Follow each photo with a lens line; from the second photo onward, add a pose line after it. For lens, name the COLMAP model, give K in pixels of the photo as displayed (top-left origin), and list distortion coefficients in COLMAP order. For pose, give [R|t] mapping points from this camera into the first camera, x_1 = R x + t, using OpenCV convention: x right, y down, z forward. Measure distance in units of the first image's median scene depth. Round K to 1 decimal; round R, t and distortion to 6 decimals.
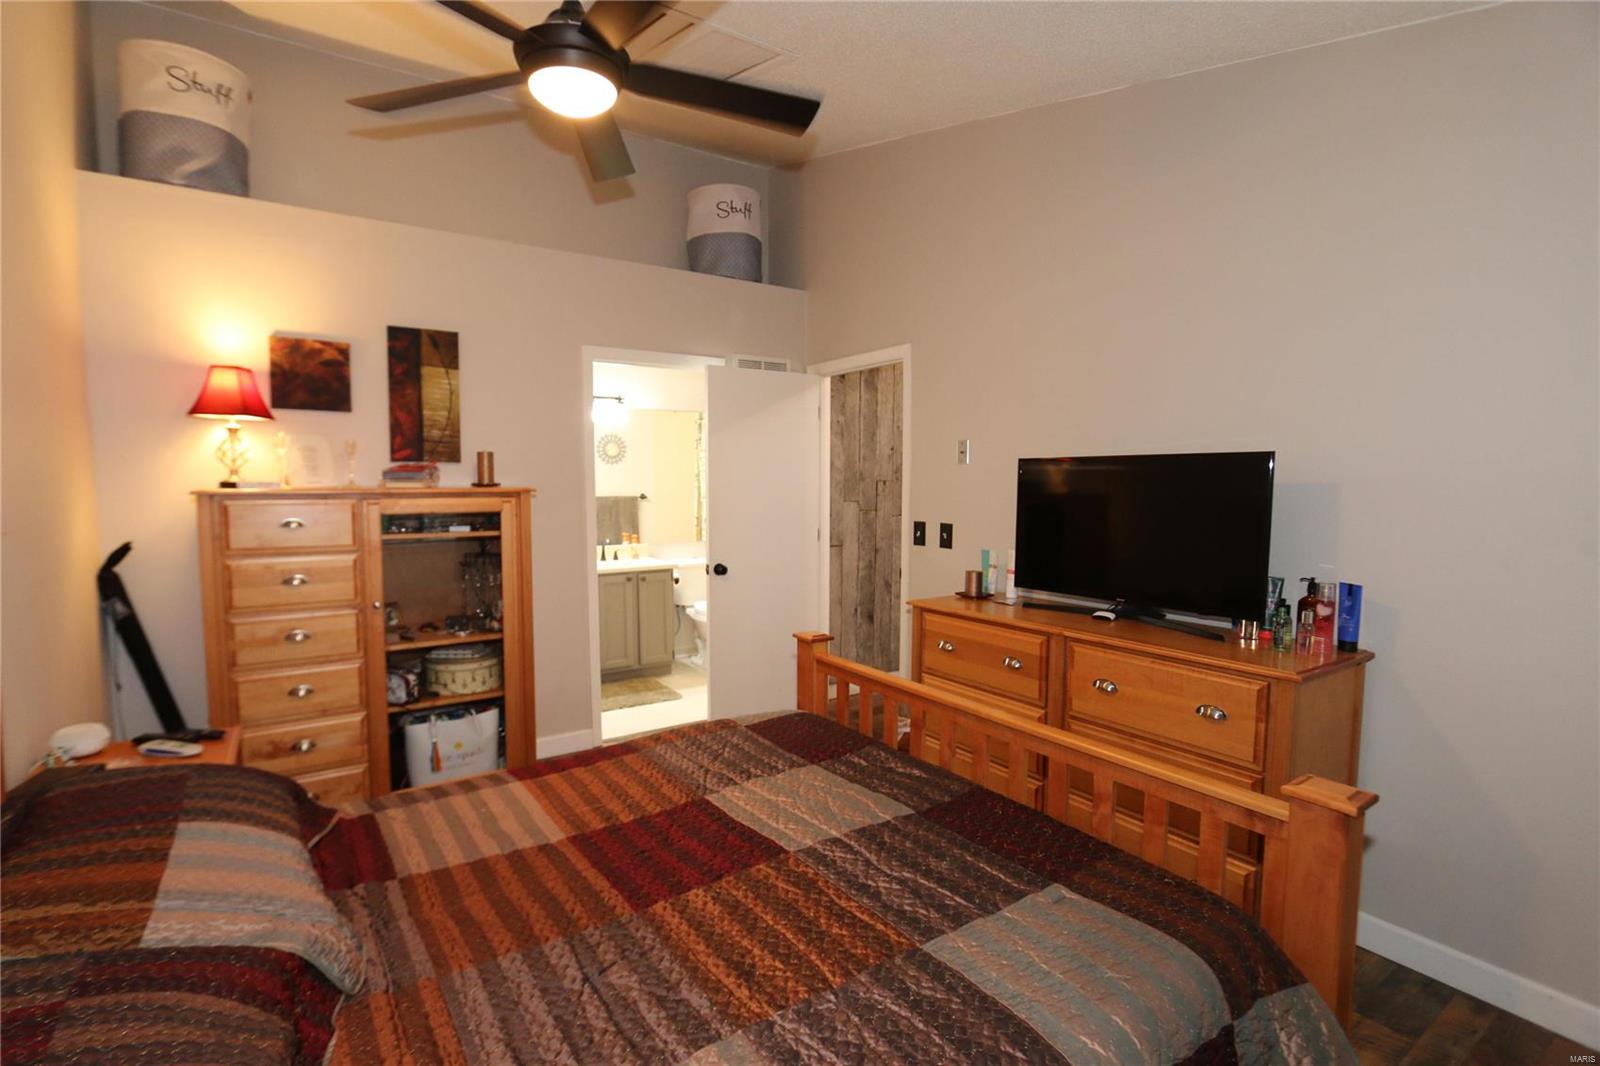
lens RADIAL K [[726.5, 0, 770.3], [0, 726.5, 535.6], [0, 0, 1]] dist [-0.052651, 0.032232]
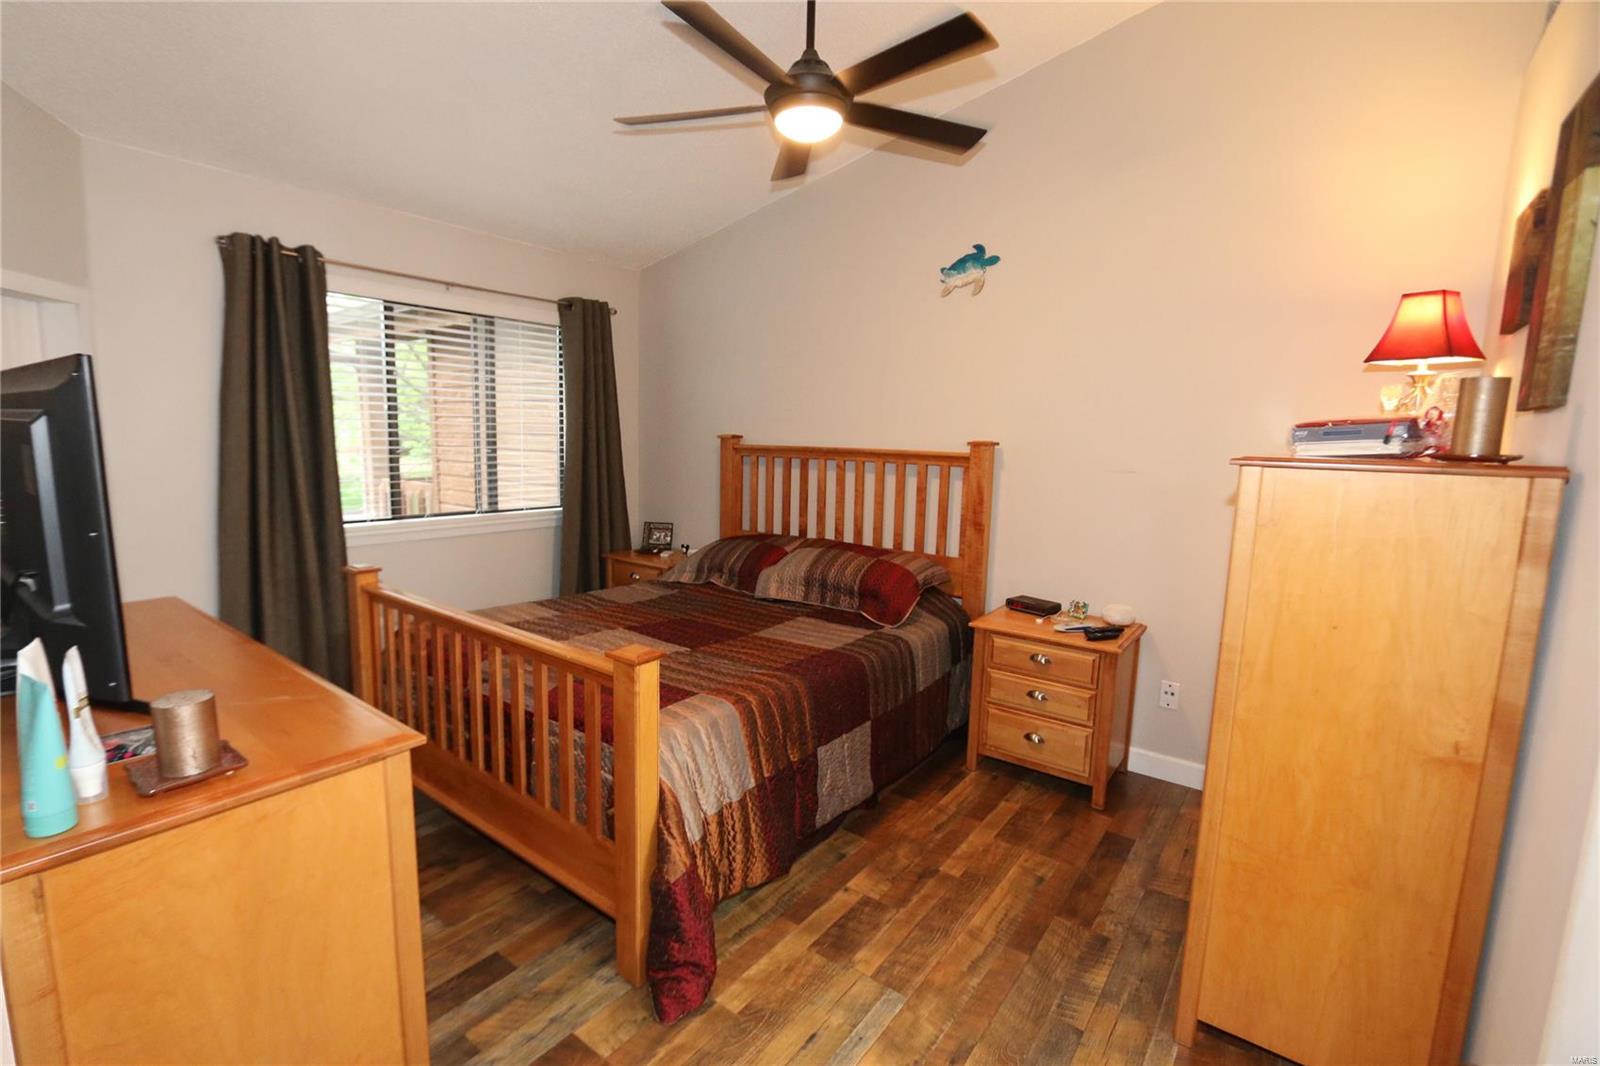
lens RADIAL K [[729.3, 0, 760.2], [0, 729.3, 532.5], [0, 0, 1]] dist [-0.021966, 0.000353]
pose [[-0.944874, 0.035159, -0.325540, 0.147407], [-0.037631, 0.975970, 0.214630, -0.113067], [0.325264, 0.215049, -0.920846, 1.362626]]
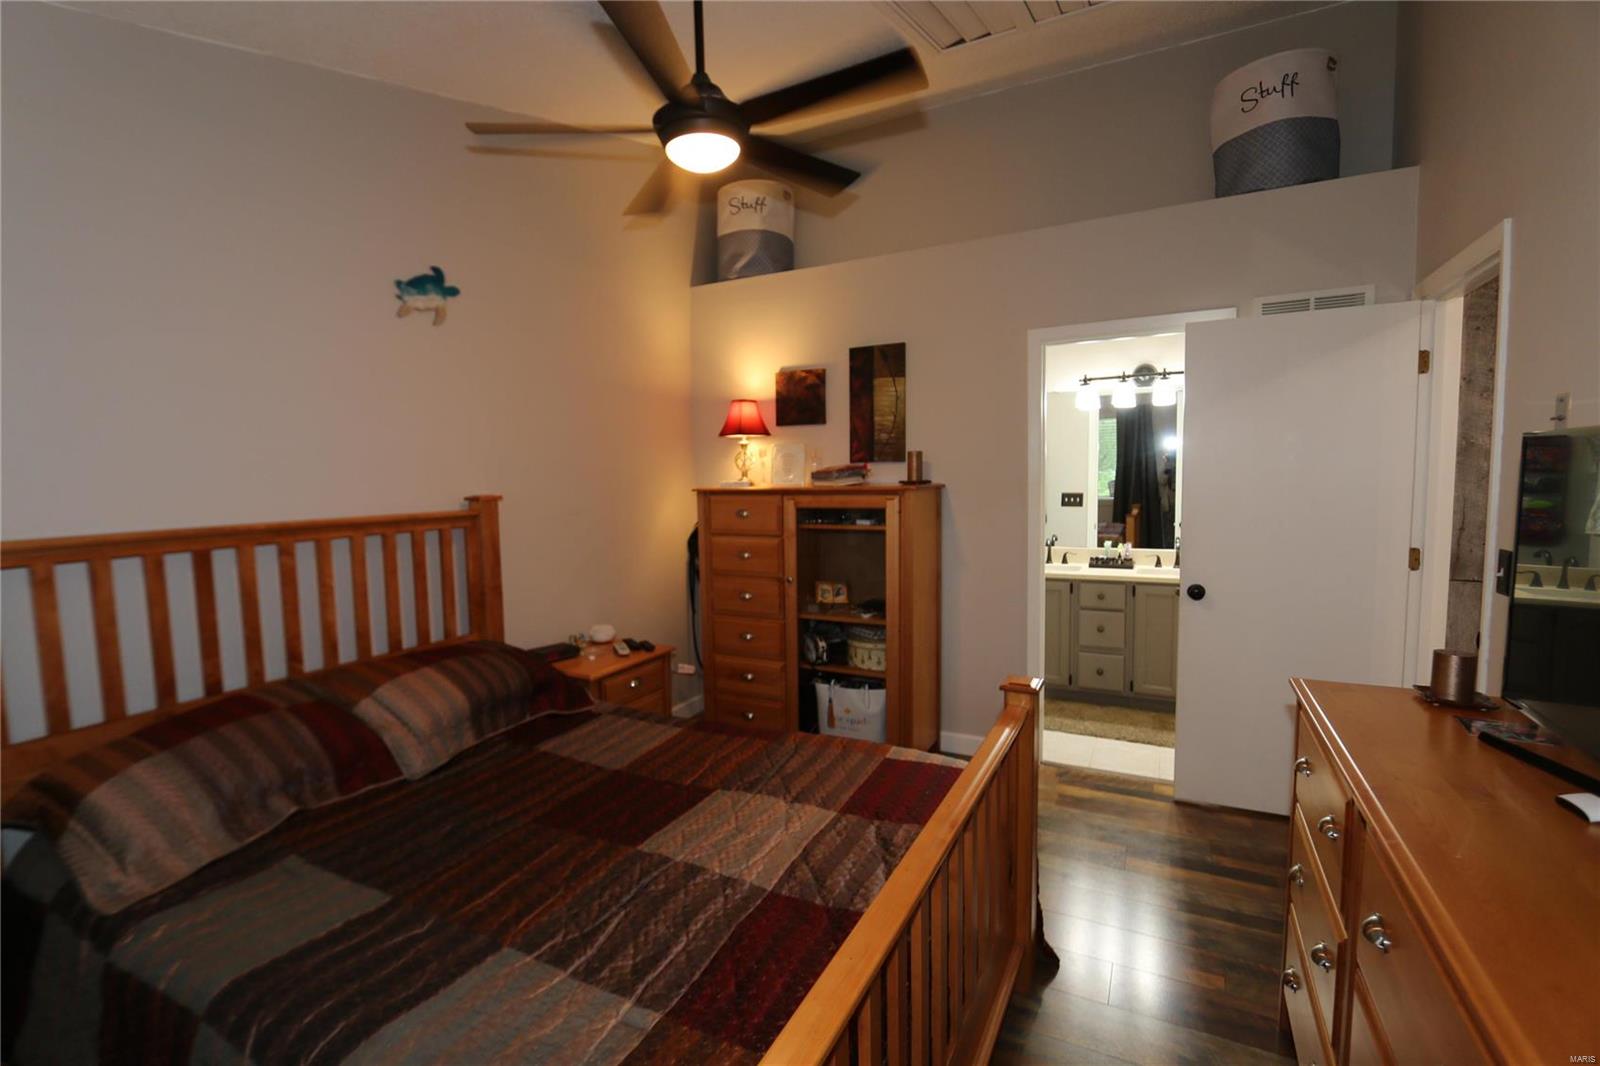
lens RADIAL K [[729.3, 0, 760.2], [0, 729.3, 532.5], [0, 0, 1]] dist [-0.021966, 0.000353]
pose [[0.469812, 0.061460, -0.880625, 0.493268], [-0.045435, 0.997935, 0.045408, -0.037519], [0.881597, 0.018678, 0.471634, 0.314307]]
